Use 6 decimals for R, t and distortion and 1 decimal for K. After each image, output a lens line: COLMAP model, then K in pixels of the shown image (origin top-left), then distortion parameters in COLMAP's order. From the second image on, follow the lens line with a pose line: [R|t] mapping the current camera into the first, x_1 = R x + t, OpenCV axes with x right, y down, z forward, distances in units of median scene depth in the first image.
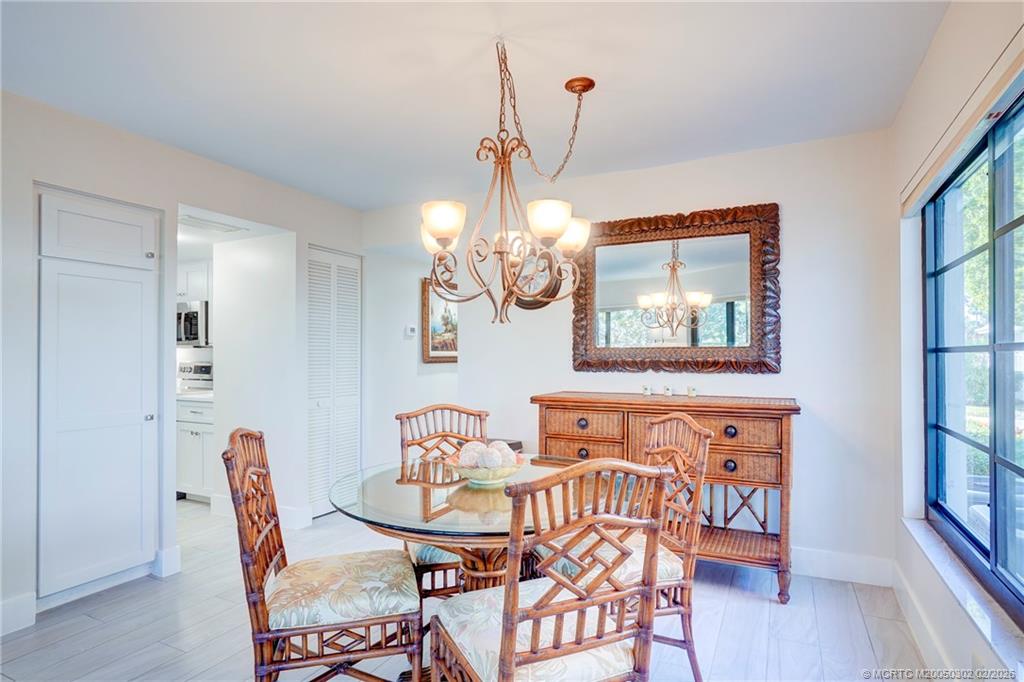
lens RADIAL K [[564.0, 0, 518.4], [0, 564.0, 346.9], [0, 0, 1]] dist [0.013144, 0.001733]
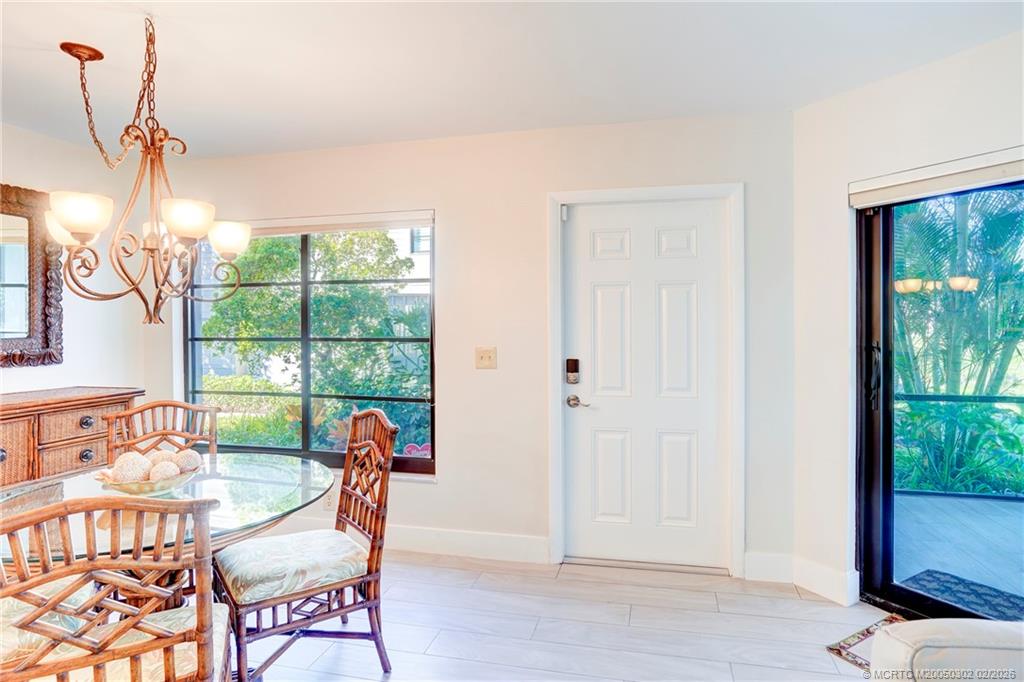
lens RADIAL K [[564.0, 0, 527.8], [0, 564.0, 324.6], [0, 0, 1]] dist [0.013144, 0.001733]
pose [[-0.204700, 0.004536, 0.978814, -0.690402], [-0.009565, 0.999932, -0.006634, -0.023748], [-0.978778, -0.010720, -0.204643, 0.384382]]
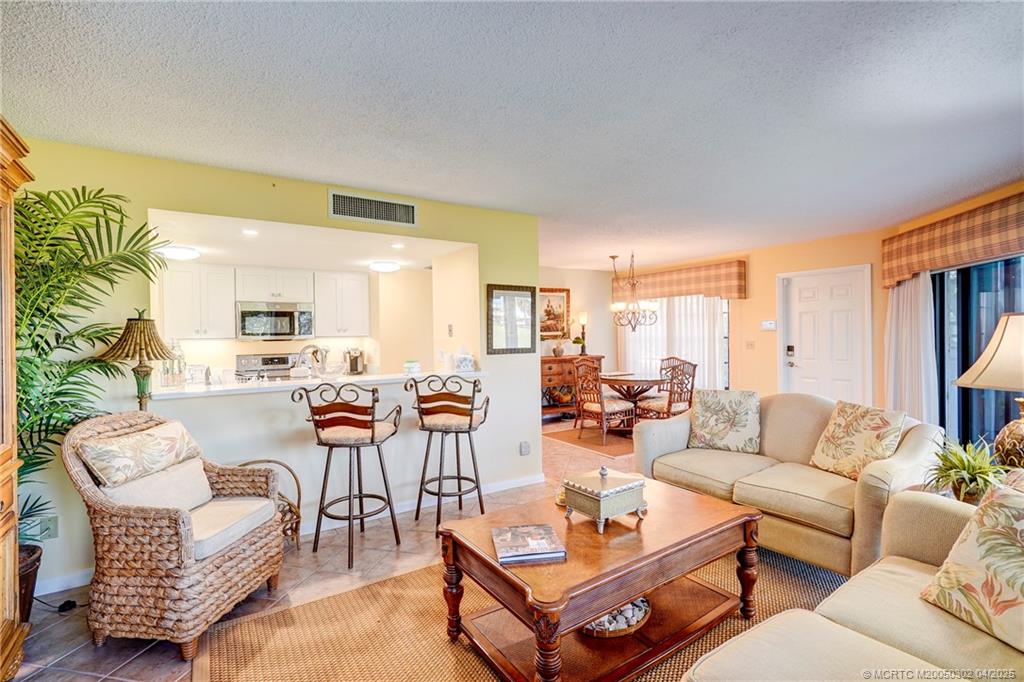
lens RADIAL K [[473.2, 0, 521.9], [0, 473.2, 339.0], [0, 0, 1]] dist [0.029888, 0.000063]
pose [[0.503031, -0.009925, 0.864211, -1.898181], [-0.002051, 0.999918, 0.012677, -0.018434], [-0.864266, -0.008149, 0.502969, 0.077397]]
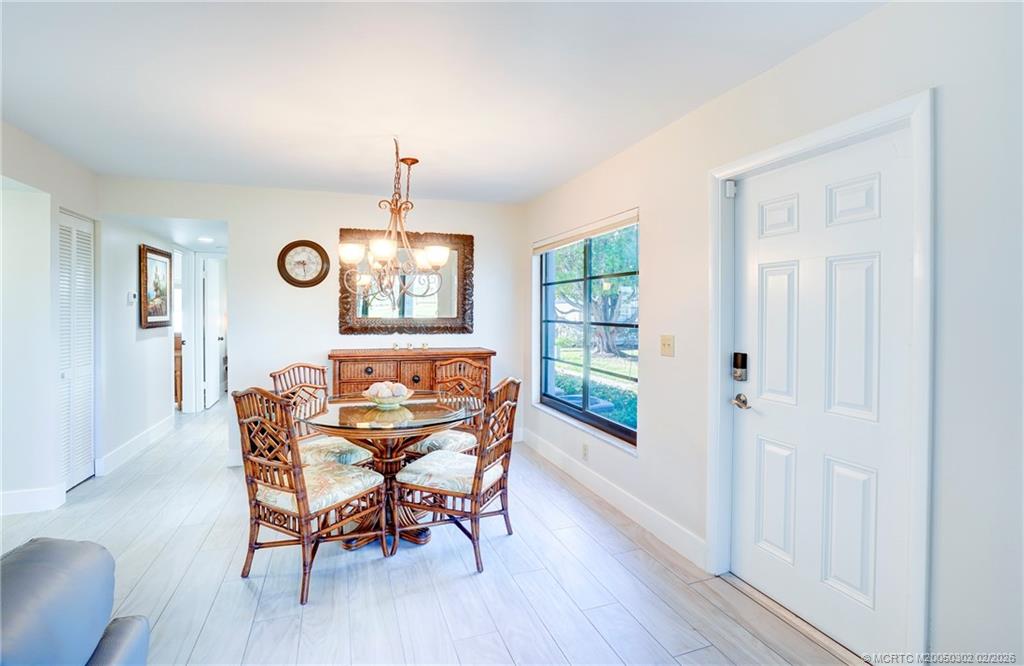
lens RADIAL K [[495.0, 0, 531.2], [0, 495.0, 312.4], [0, 0, 1]] dist [-0.006411, 0.001142]
pose [[0.684131, 0.007698, 0.729319, -0.515897], [-0.019375, 0.999783, 0.007622, -0.032274], [-0.729102, -0.019345, 0.684131, -0.170515]]
